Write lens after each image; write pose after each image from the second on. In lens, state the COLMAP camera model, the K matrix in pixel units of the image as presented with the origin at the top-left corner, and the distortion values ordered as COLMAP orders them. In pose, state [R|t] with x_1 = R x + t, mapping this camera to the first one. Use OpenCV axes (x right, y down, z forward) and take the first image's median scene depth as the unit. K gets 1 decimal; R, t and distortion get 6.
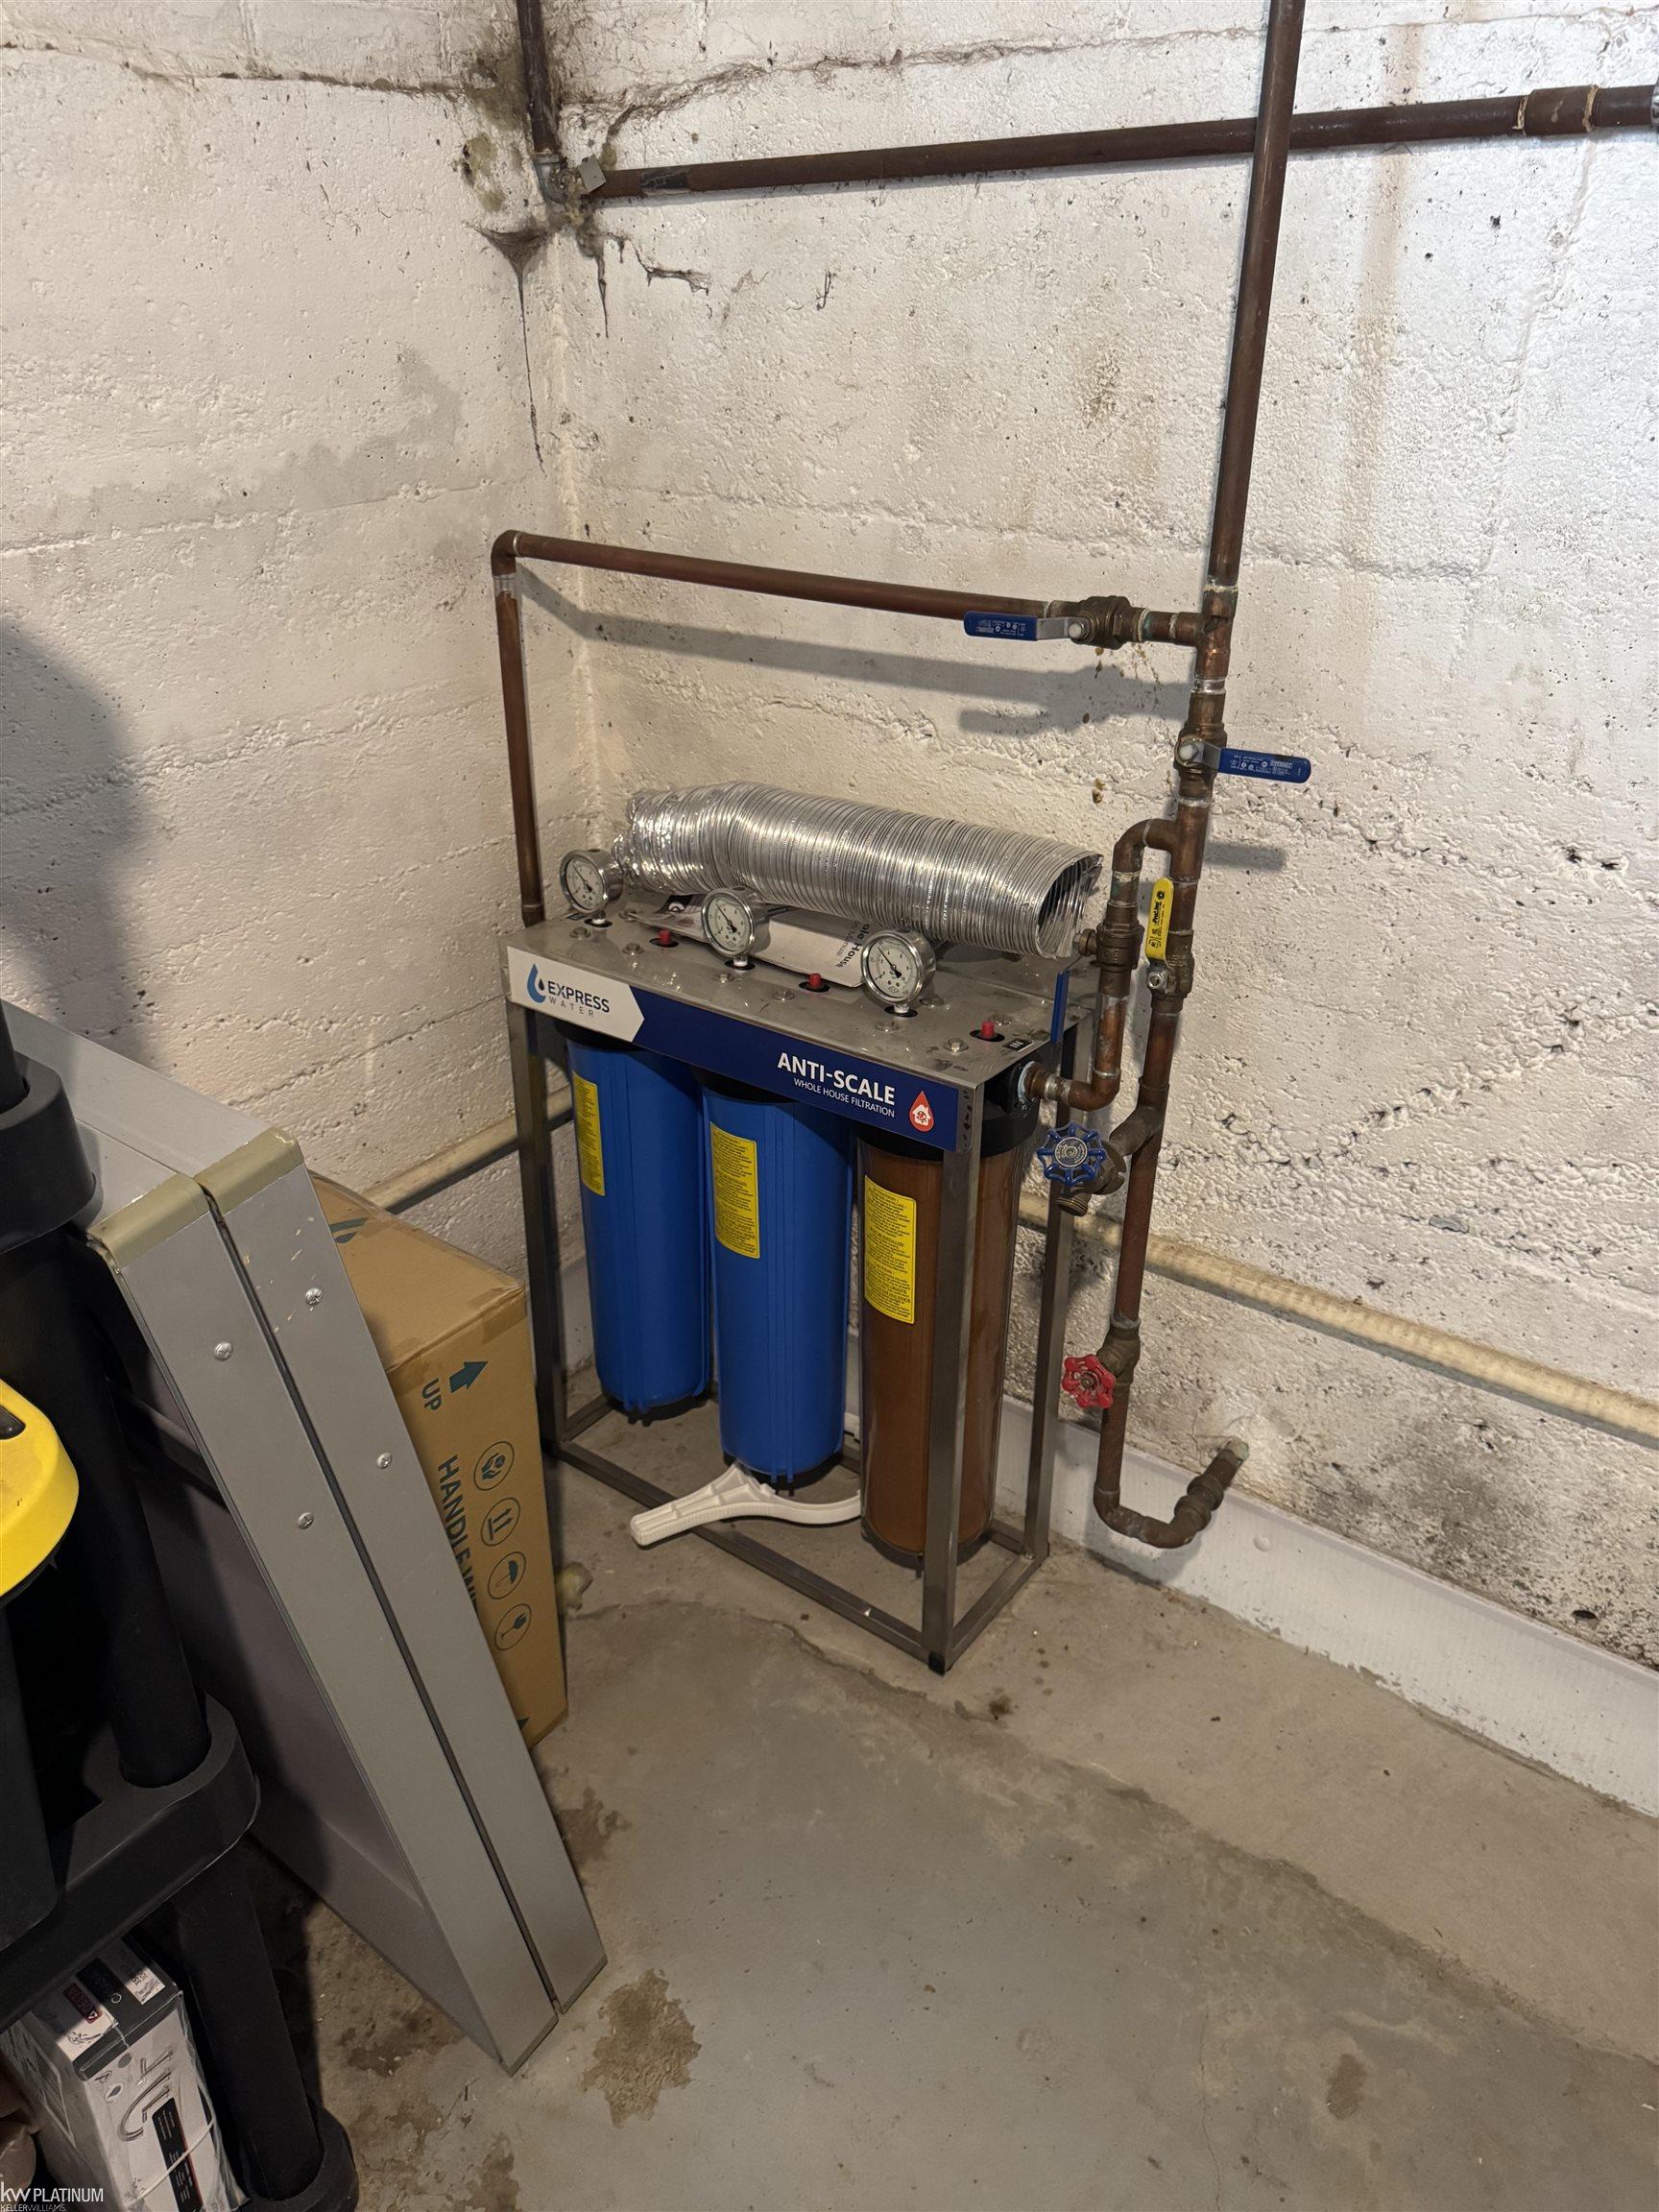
lens RADIAL K [[1568.8, 0, 822.0], [0, 1568.8, 1099.8], [0, 0, 1]] dist [0.007112, -0.009885]
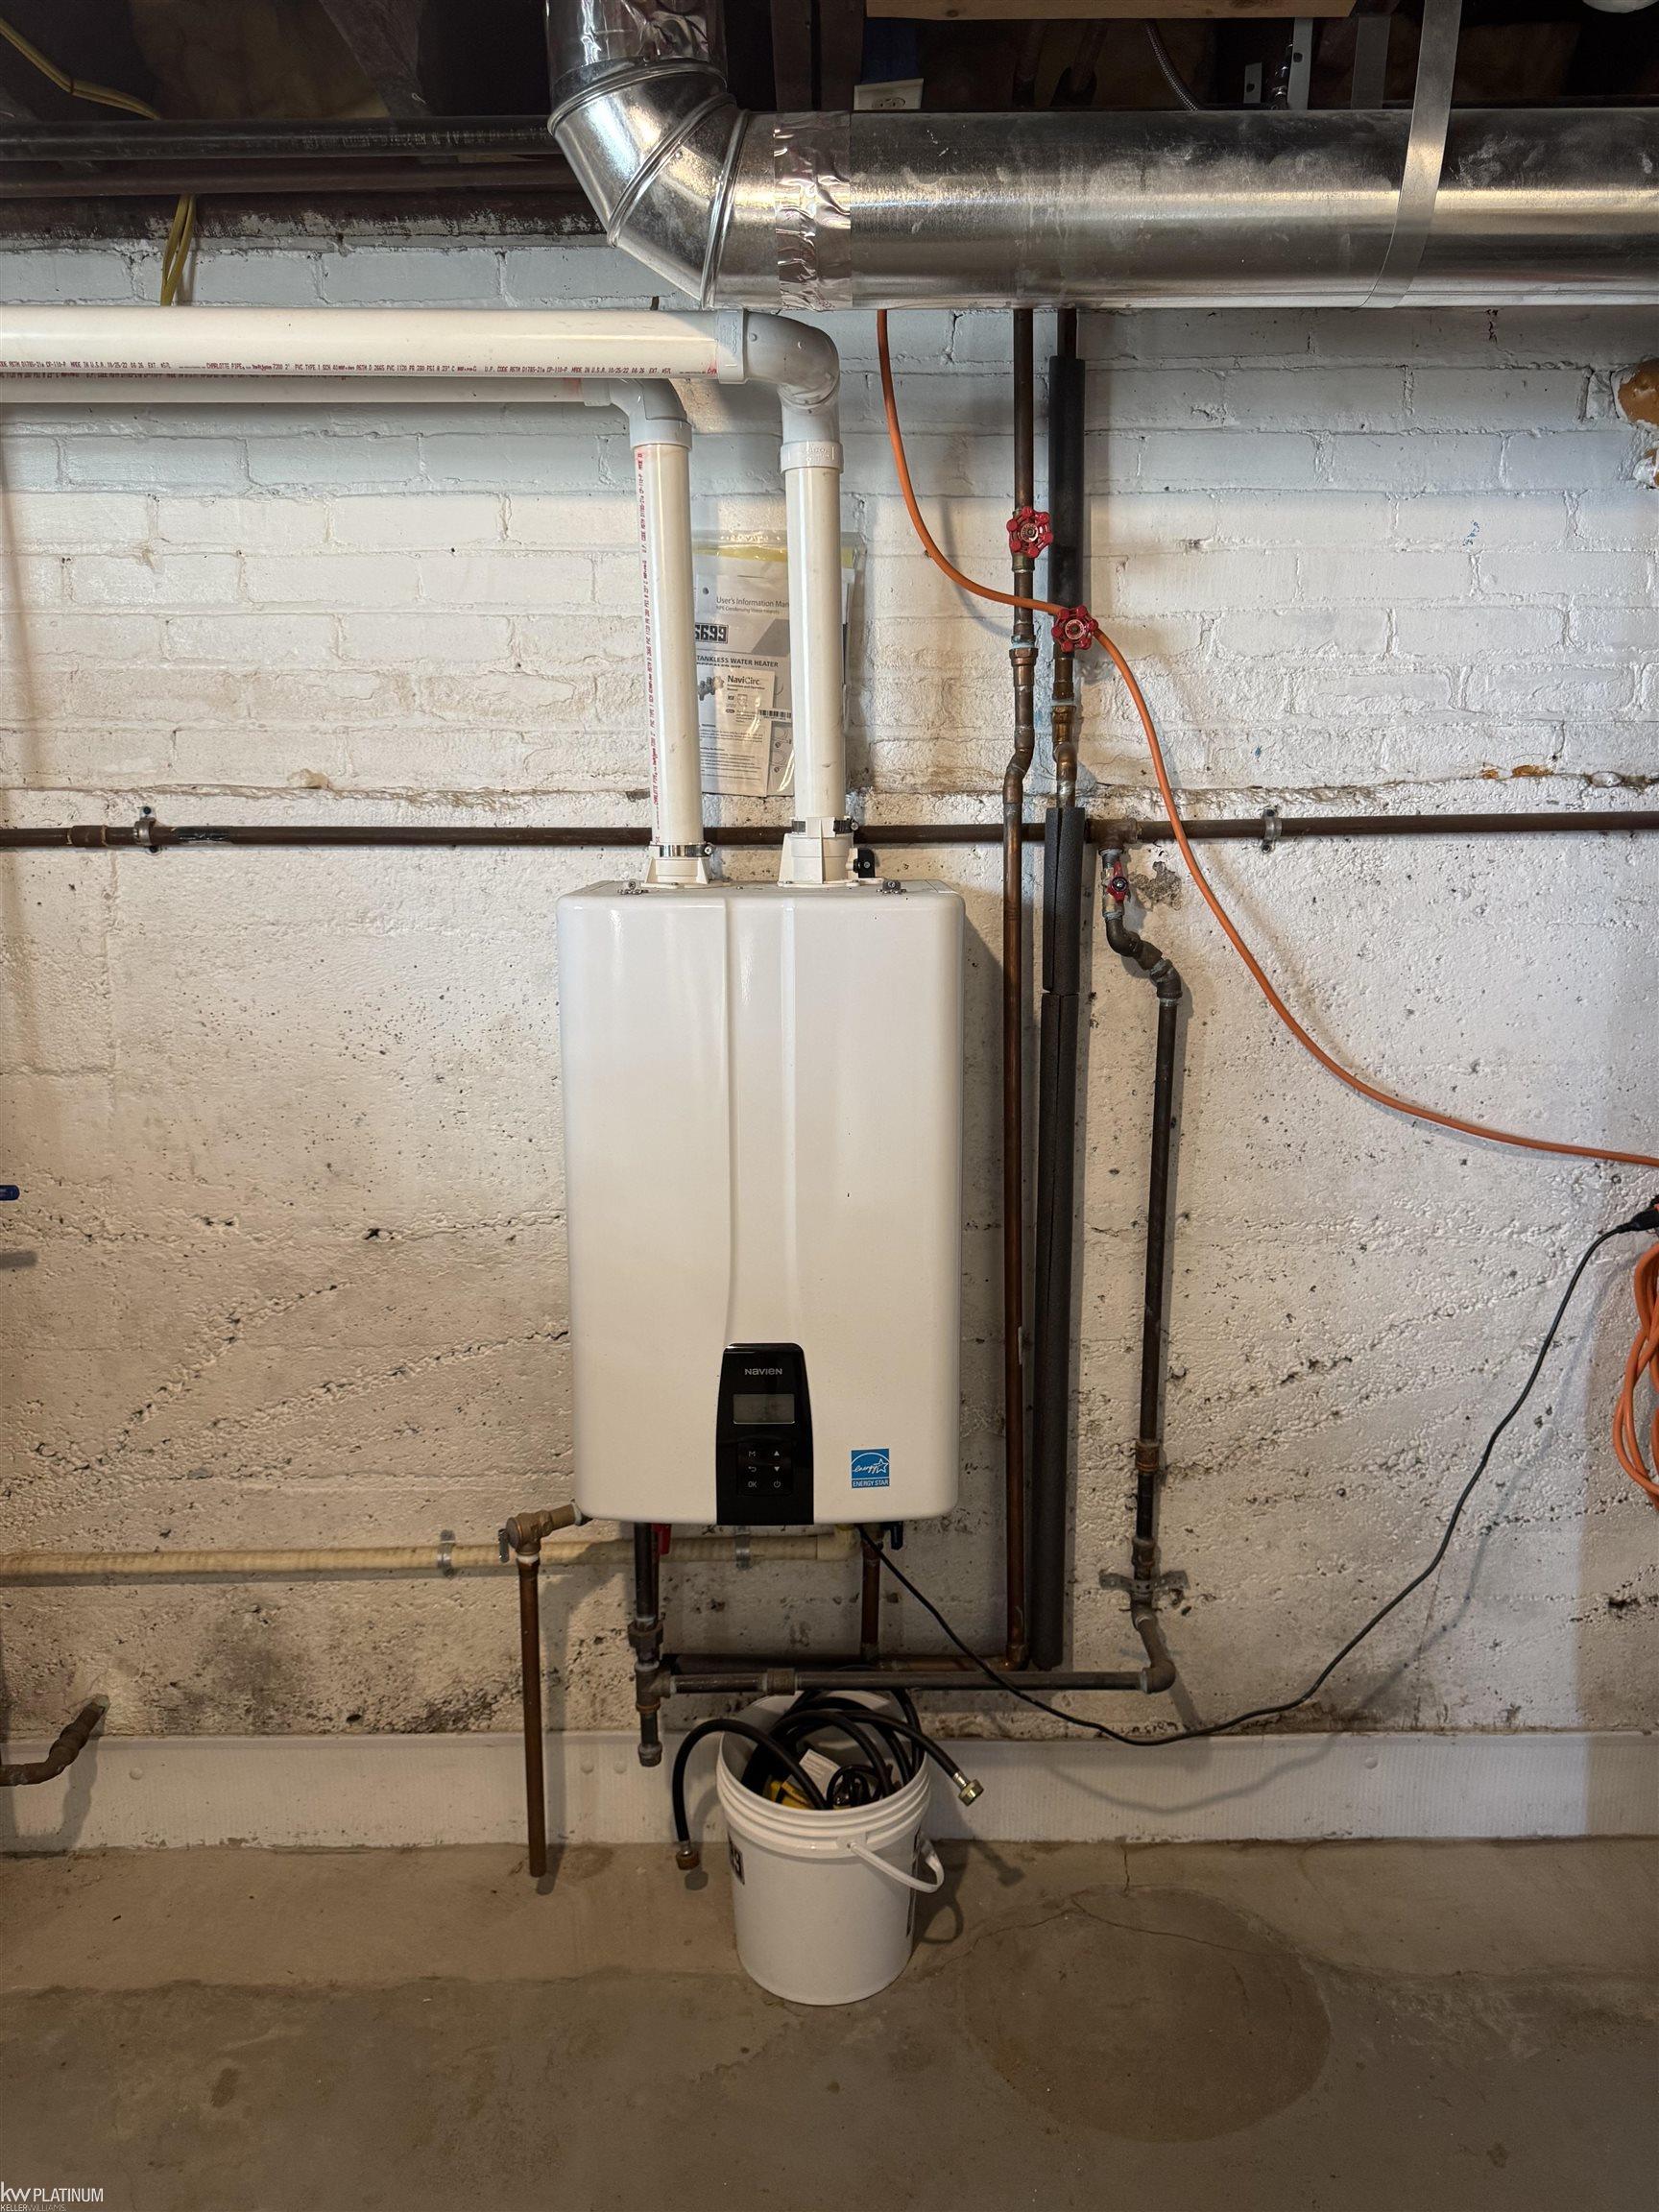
lens RADIAL K [[1568.8, 0, 820.6], [0, 1568.8, 1112.2], [0, 0, 1]] dist [0.007112, -0.009885]
pose [[0.794466, -0.099638, 0.599079, 0.003544], [0.275405, 0.938296, -0.209171, 0.237811], [-0.541273, 0.331168, 0.772885, -0.617761]]
